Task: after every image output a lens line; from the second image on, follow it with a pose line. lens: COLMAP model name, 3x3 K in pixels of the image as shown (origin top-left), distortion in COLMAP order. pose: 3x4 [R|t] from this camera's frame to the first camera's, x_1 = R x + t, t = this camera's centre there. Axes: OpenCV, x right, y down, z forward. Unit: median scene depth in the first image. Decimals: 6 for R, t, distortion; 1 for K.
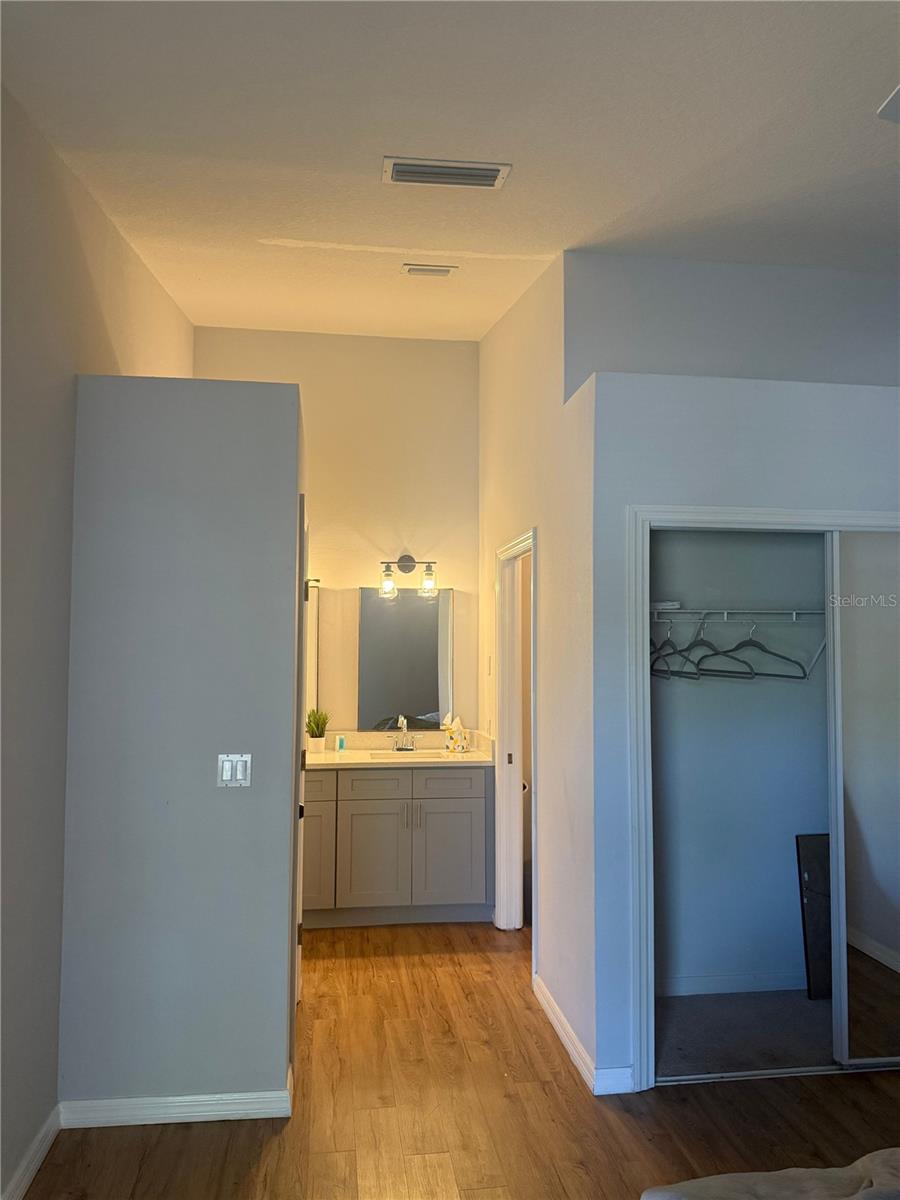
lens RADIAL K [[841.2, 0, 447.3], [0, 841.2, 604.5], [0, 0, 1]] dist [0.036463, -0.035480]
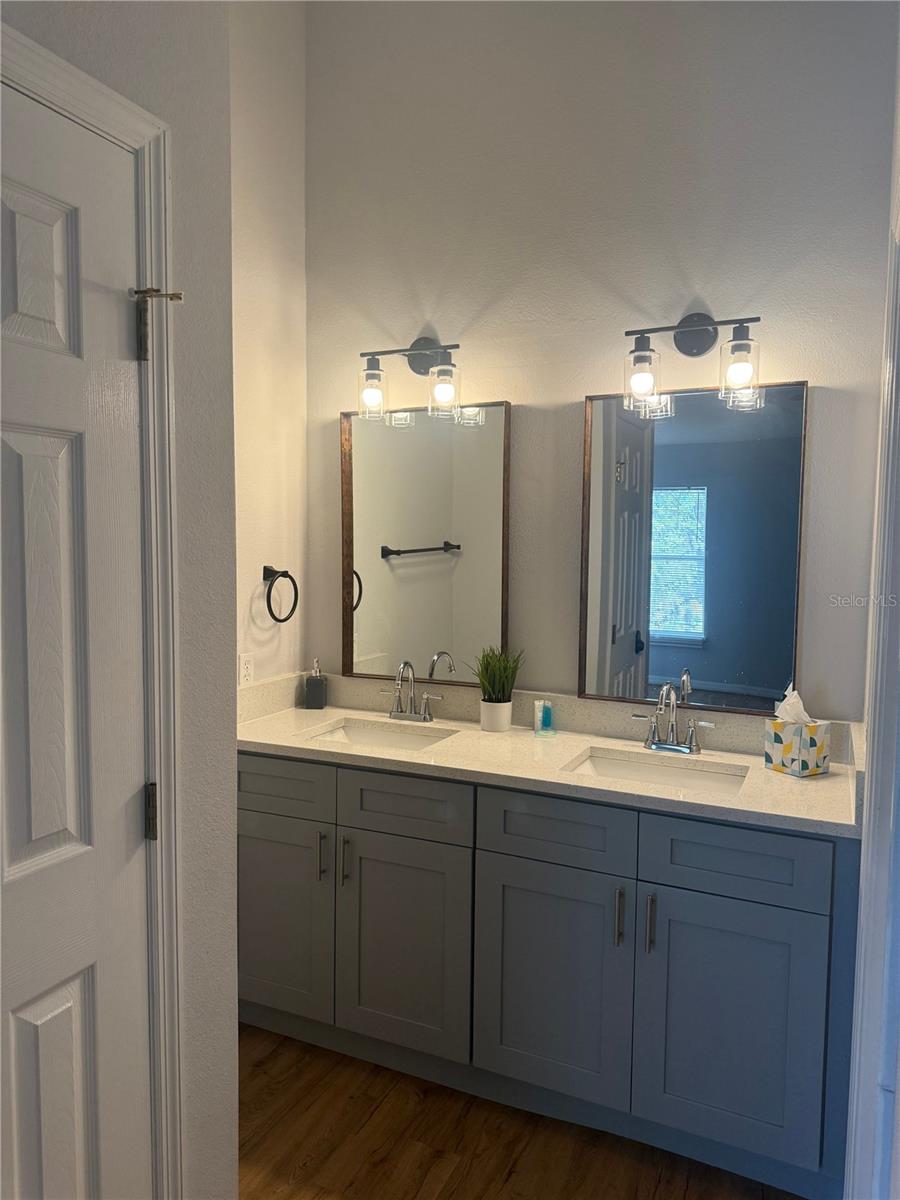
lens RADIAL K [[841.2, 0, 447.3], [0, 841.2, 604.5], [0, 0, 1]] dist [0.036463, -0.035480]
pose [[0.835354, 0.051873, -0.547259, 0.095019], [0.015491, 0.992921, 0.117763, 0.039381], [0.549493, -0.106852, 0.828637, 0.562533]]
